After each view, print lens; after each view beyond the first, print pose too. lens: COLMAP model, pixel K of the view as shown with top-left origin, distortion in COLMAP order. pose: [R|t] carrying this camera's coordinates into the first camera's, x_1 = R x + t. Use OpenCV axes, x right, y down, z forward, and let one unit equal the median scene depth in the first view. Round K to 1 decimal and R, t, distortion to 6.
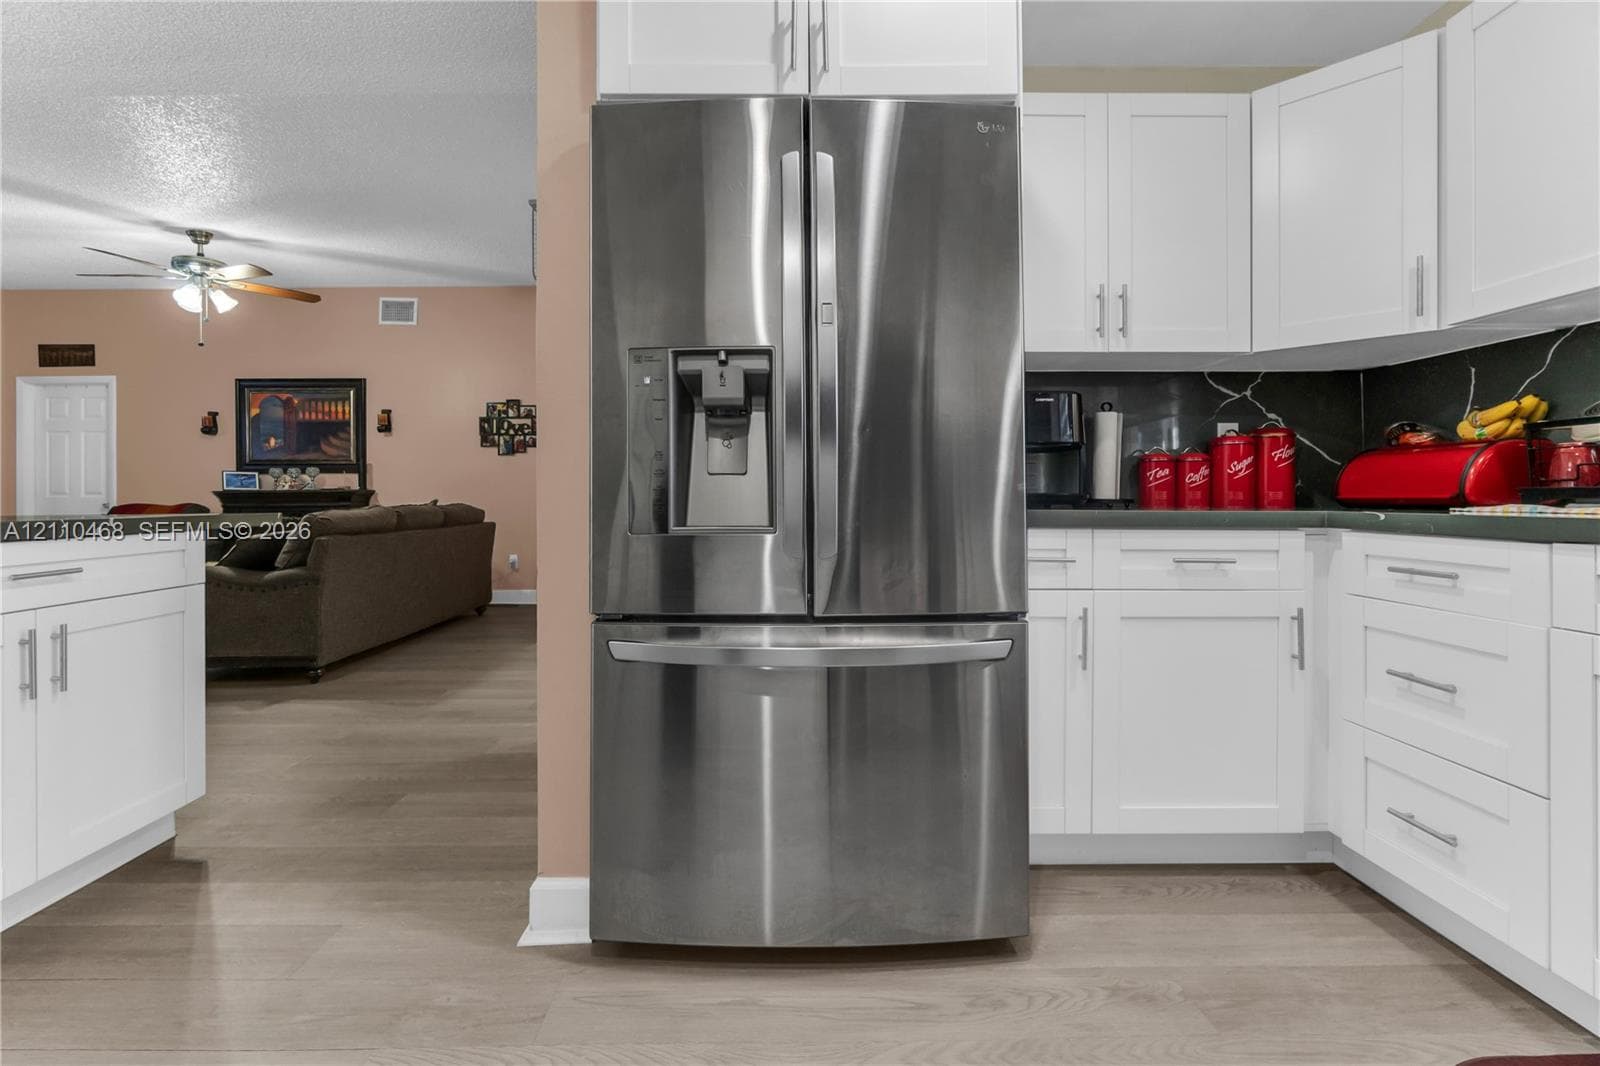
lens RADIAL K [[700.6, 0, 783.0], [0, 700.6, 494.0], [0, 0, 1]] dist [-0.006410, 0.001035]
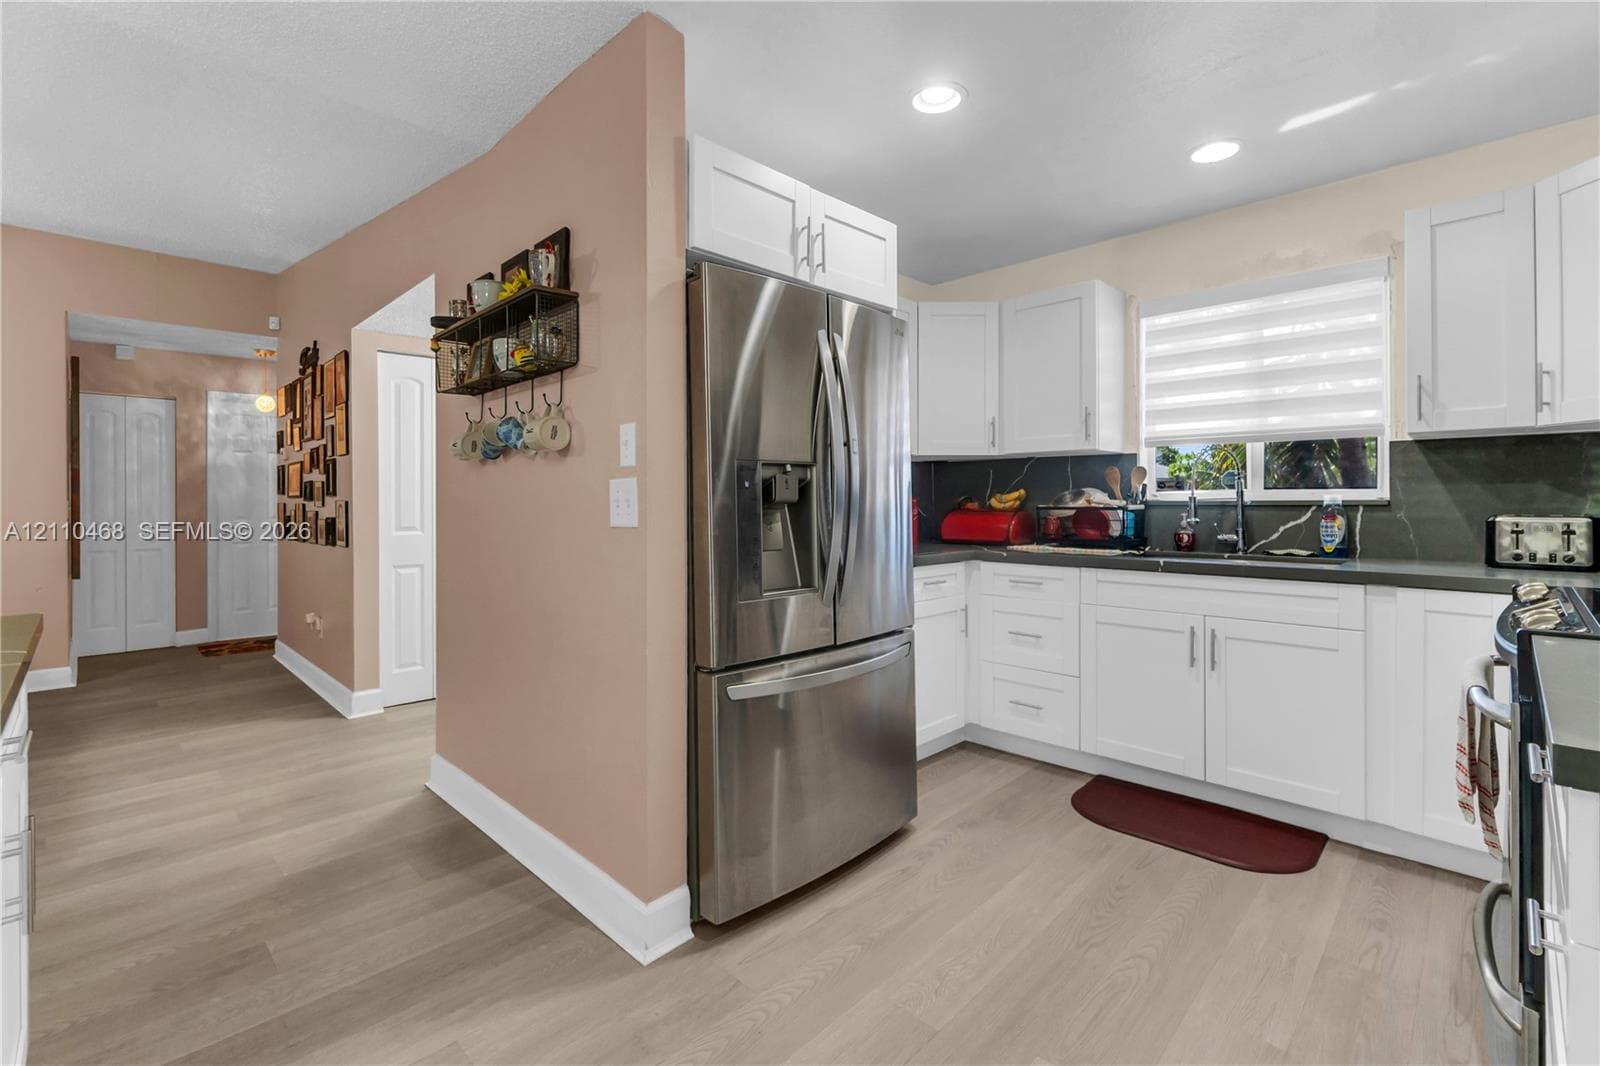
lens RADIAL K [[700.6, 0, 772.4], [0, 700.6, 504.2], [0, 0, 1]] dist [-0.006410, 0.001035]
pose [[0.725318, -0.005146, 0.688395, -0.233872], [0.001801, 0.999983, 0.005578, -0.029118], [-0.688412, -0.002806, 0.725315, 0.002797]]
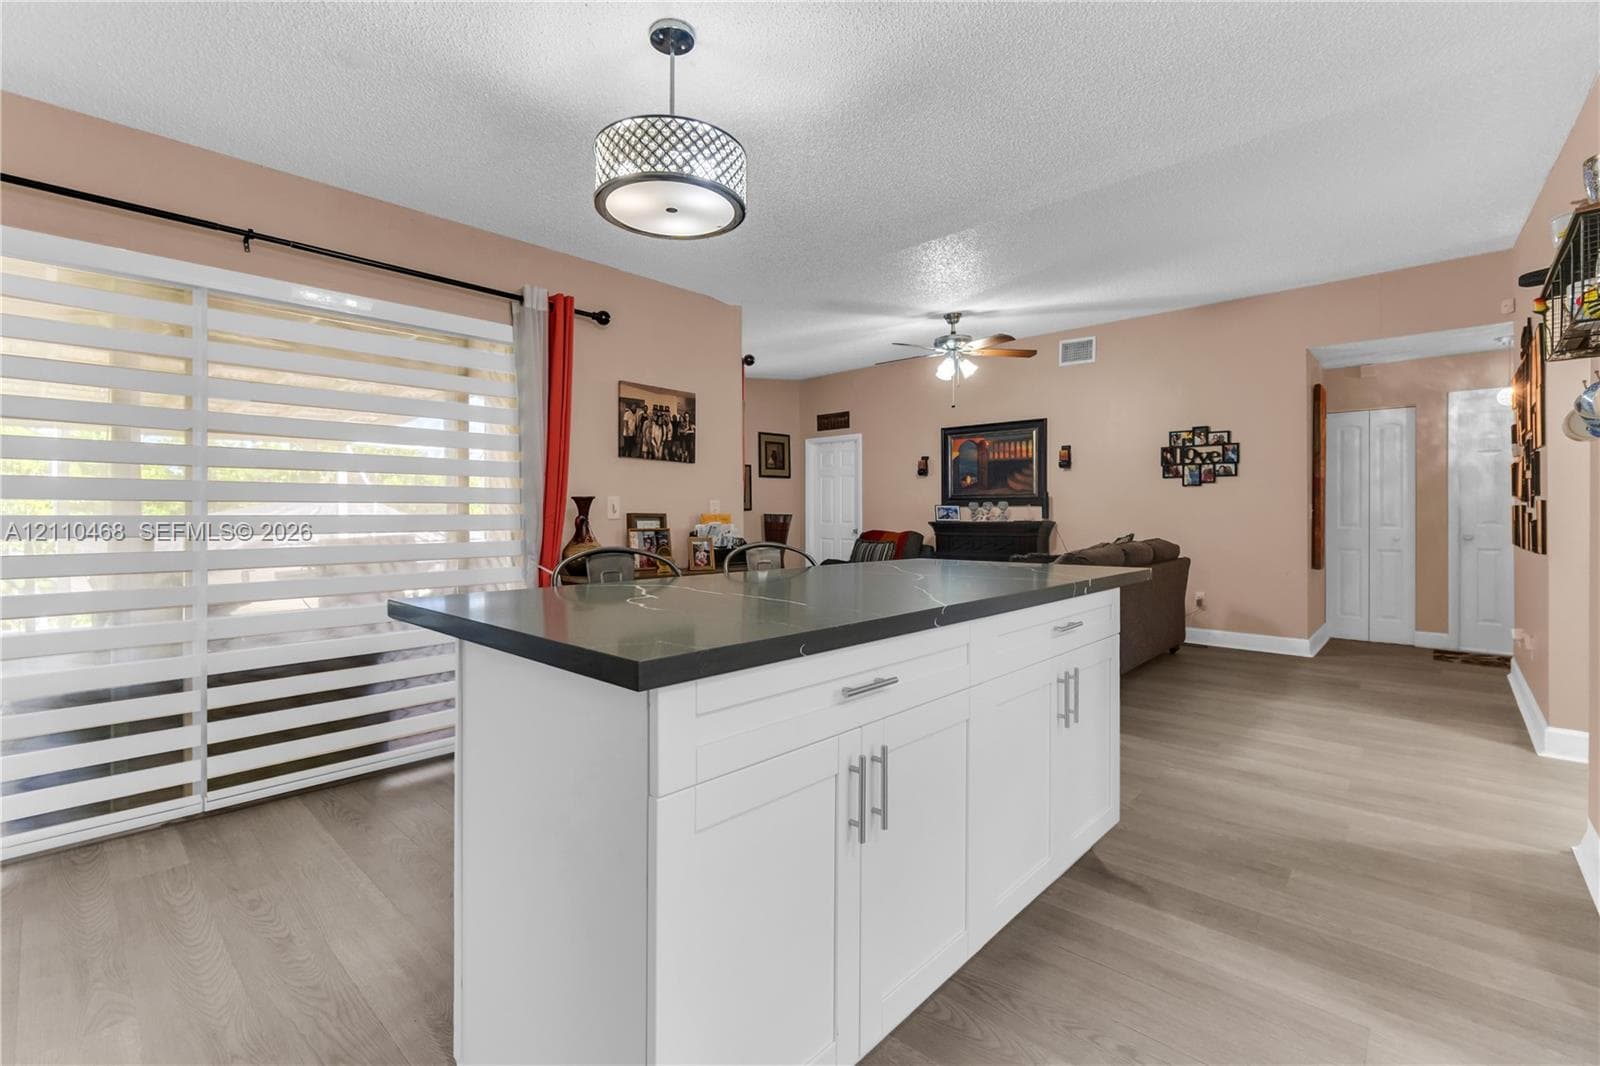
lens RADIAL K [[700.6, 0, 795.4], [0, 700.6, 519.7], [0, 0, 1]] dist [-0.006410, 0.001035]
pose [[0.724764, 0.006795, -0.688963, -0.132899], [0.001714, 0.999930, 0.011665, -0.021914], [0.688995, -0.009635, 0.724702, -0.054299]]
